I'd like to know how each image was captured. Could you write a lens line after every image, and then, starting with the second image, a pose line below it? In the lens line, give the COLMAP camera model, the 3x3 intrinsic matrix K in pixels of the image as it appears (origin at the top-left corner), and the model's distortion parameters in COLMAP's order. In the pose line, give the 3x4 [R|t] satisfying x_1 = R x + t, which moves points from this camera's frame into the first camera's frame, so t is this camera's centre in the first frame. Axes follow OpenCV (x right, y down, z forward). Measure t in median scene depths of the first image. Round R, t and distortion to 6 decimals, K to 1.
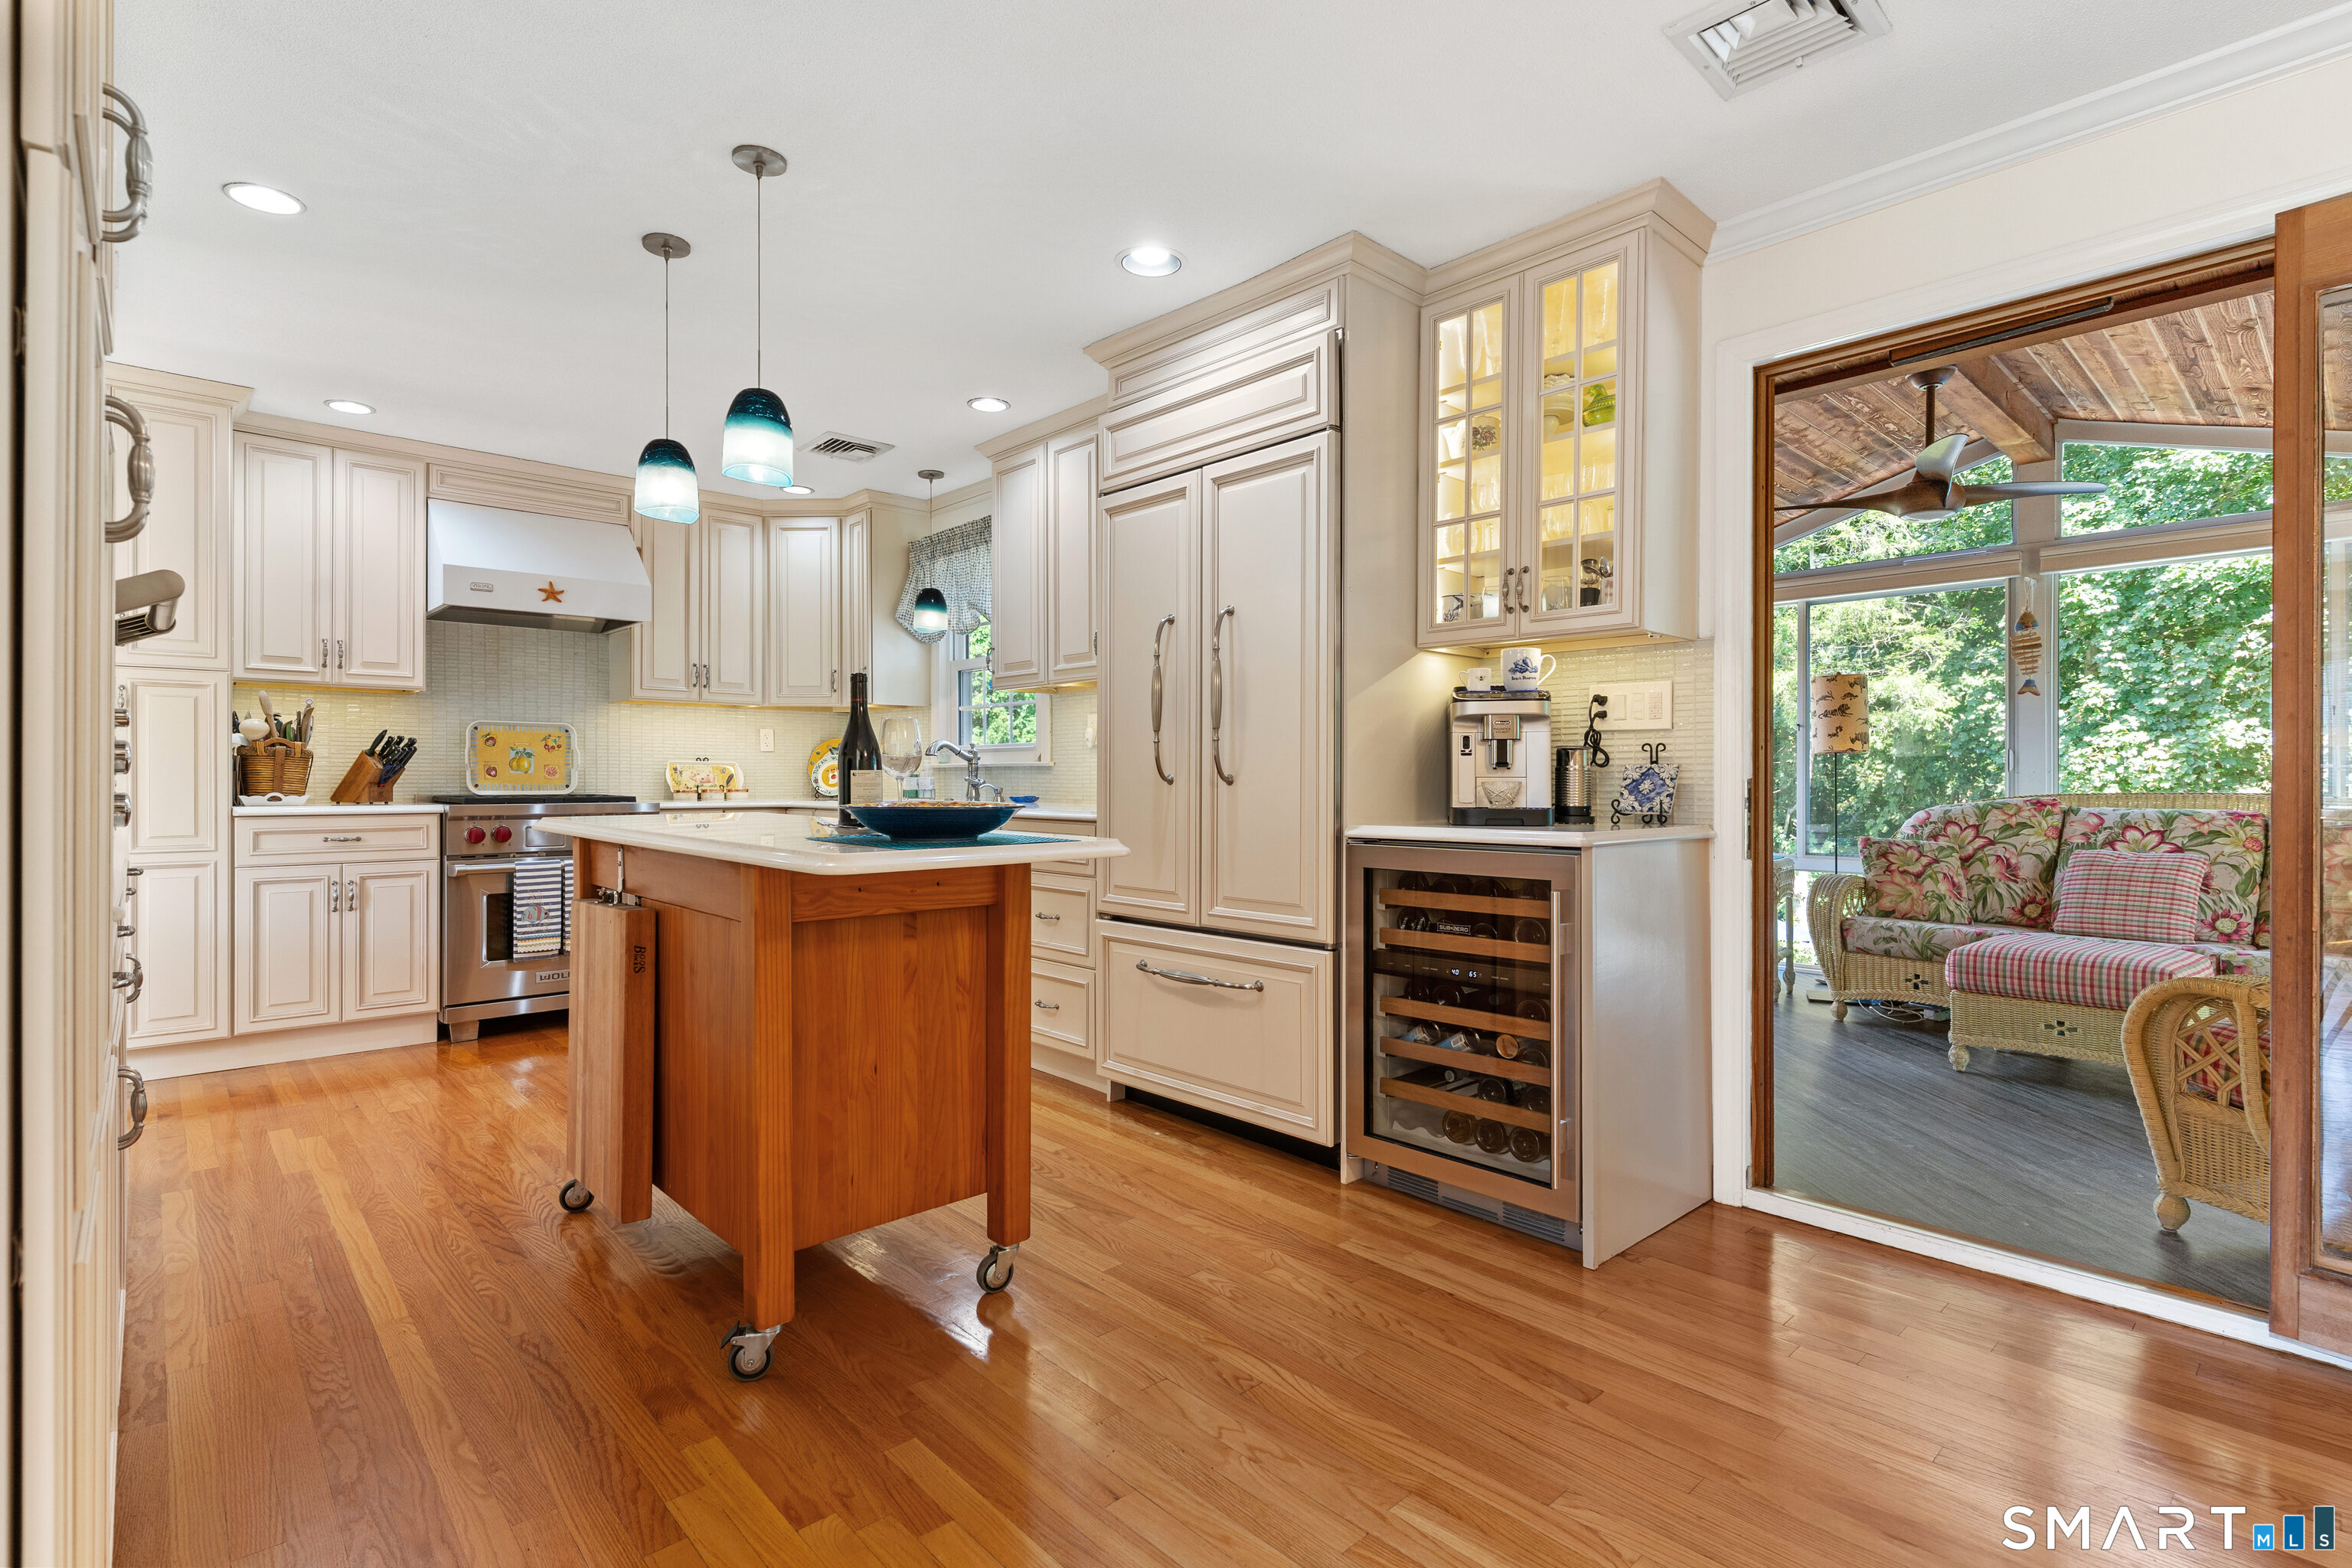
lens RADIAL K [[1126.4, 0, 1176.0], [0, 1126.4, 784.0], [0, 0, 1]] dist [0.000641, 0.000261]
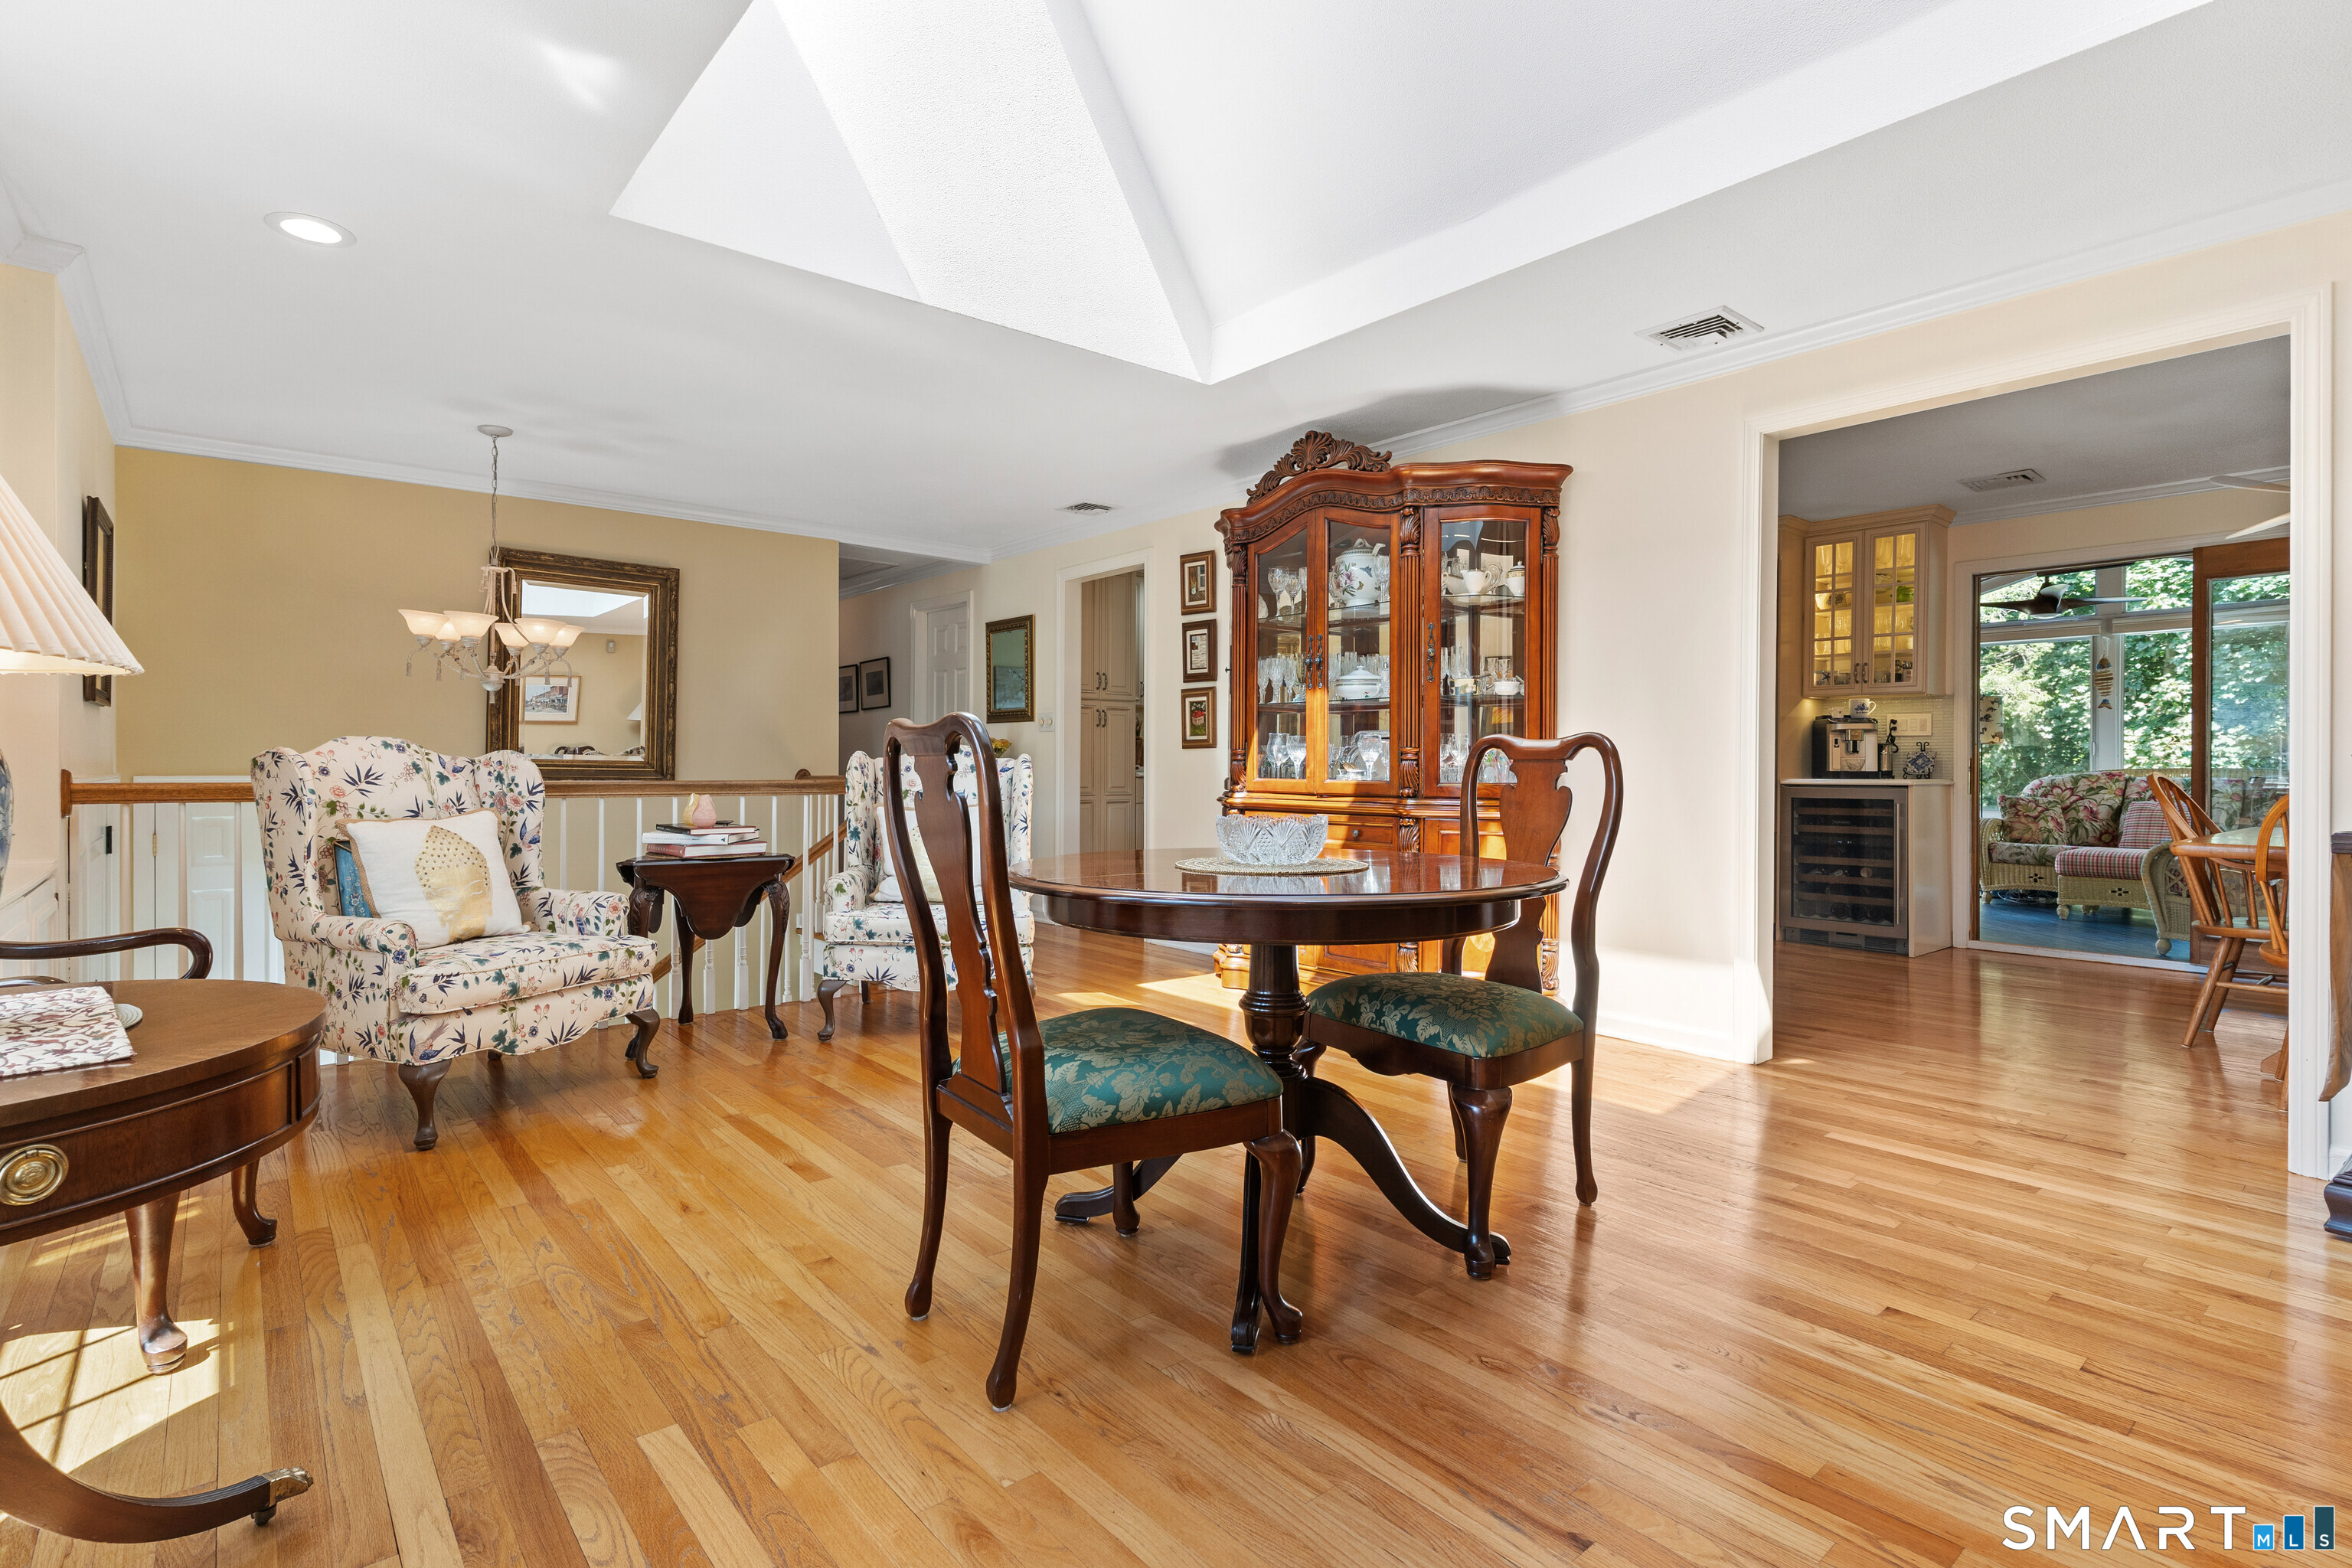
lens RADIAL K [[1134.4, 0, 1170.7], [0, 1134.4, 763.8], [0, 0, 1]] dist [0.001382, -0.000116]
pose [[0.998850, 0.002401, -0.047877, -0.689653], [-0.002593, 0.999989, -0.003949, 0.014136], [0.047867, 0.004068, 0.998845, -0.945330]]
